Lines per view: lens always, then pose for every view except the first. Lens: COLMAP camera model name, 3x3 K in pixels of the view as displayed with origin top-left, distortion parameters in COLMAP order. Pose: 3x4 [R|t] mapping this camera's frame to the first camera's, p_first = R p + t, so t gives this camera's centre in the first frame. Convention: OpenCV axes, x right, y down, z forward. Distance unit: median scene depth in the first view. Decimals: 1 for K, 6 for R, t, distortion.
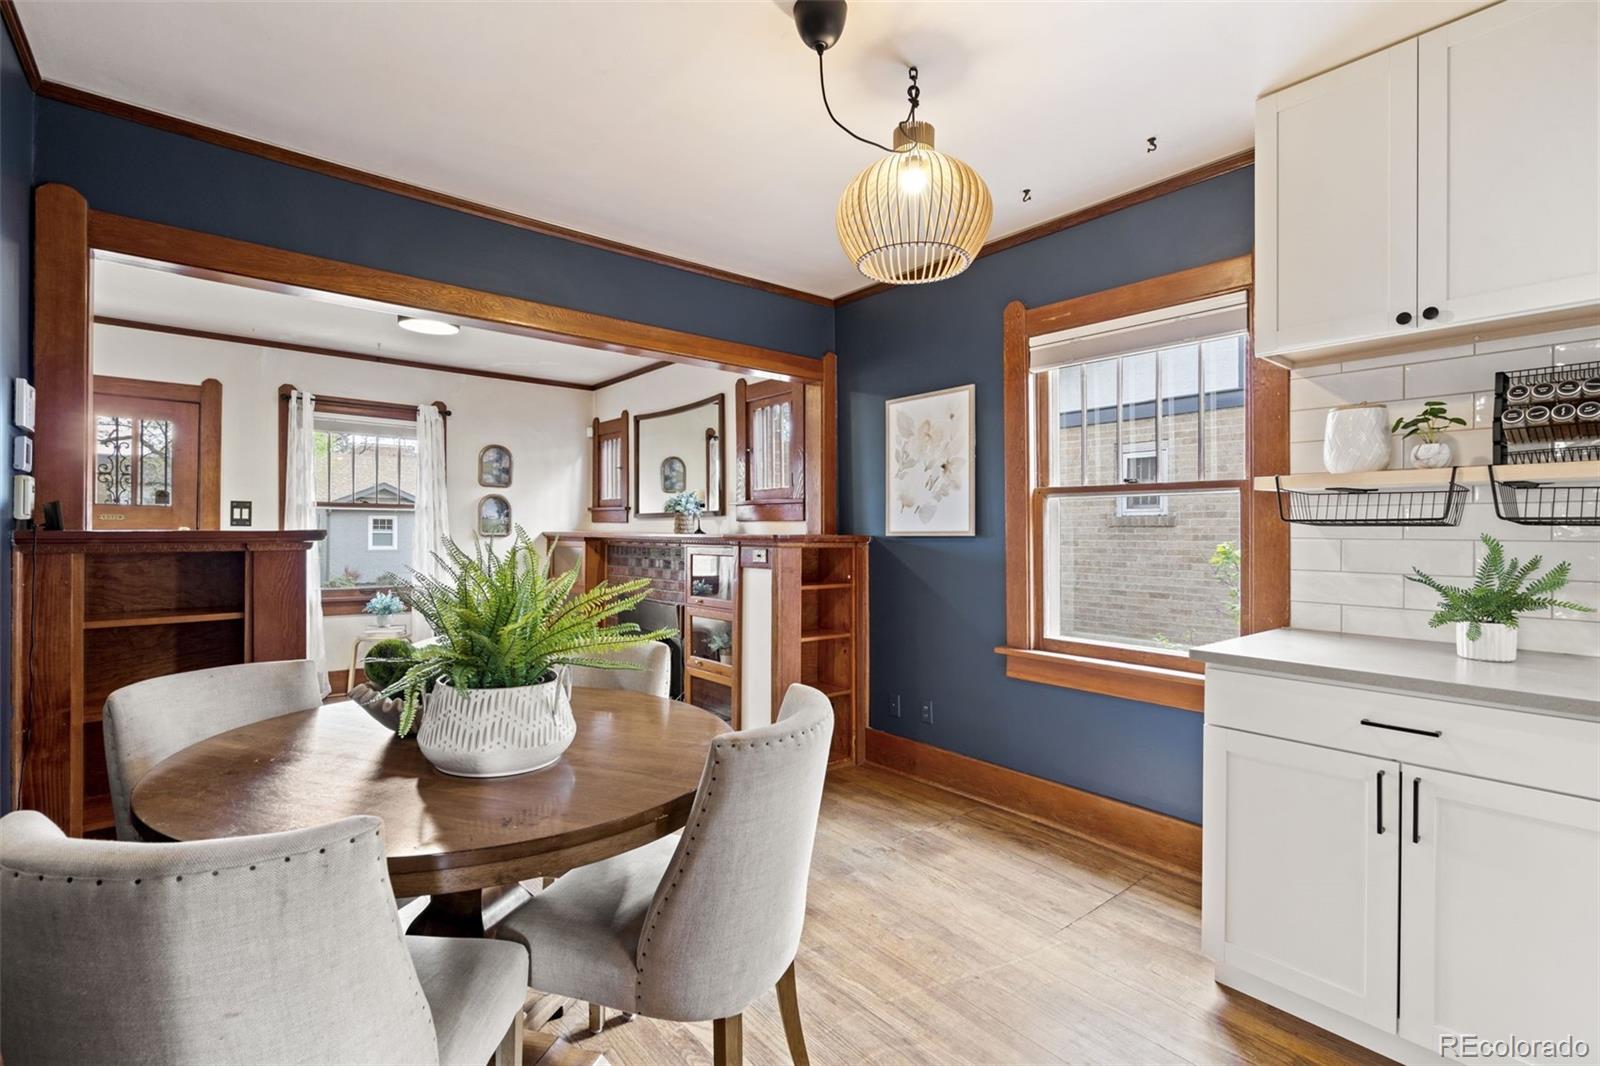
lens RADIAL K [[739.3, 0, 776.5], [0, 739.3, 530.2], [0, 0, 1]] dist [-0.004765, 0.003301]
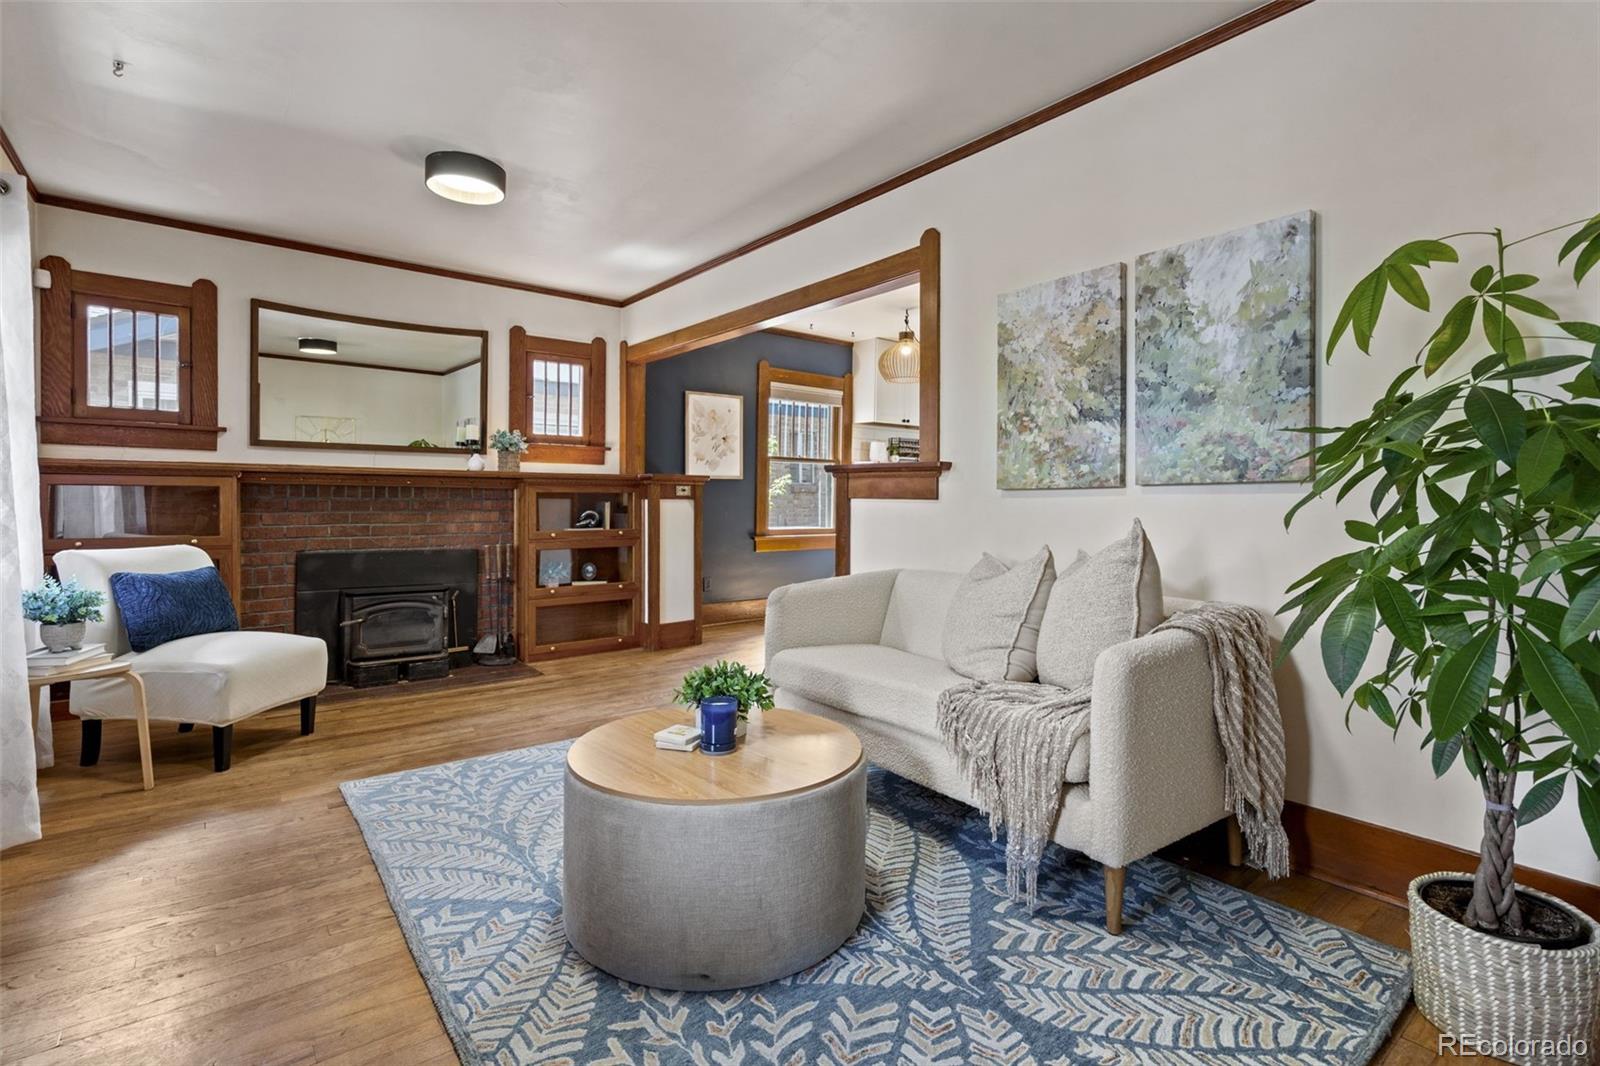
lens RADIAL K [[739.3, 0, 786.0], [0, 739.3, 504.7], [0, 0, 1]] dist [-0.004765, 0.003301]
pose [[0.024215, -0.016641, 0.999568, -1.425102], [-0.013870, 0.999760, 0.016980, 0.035115], [-0.999611, -0.014275, 0.023978, 0.764290]]
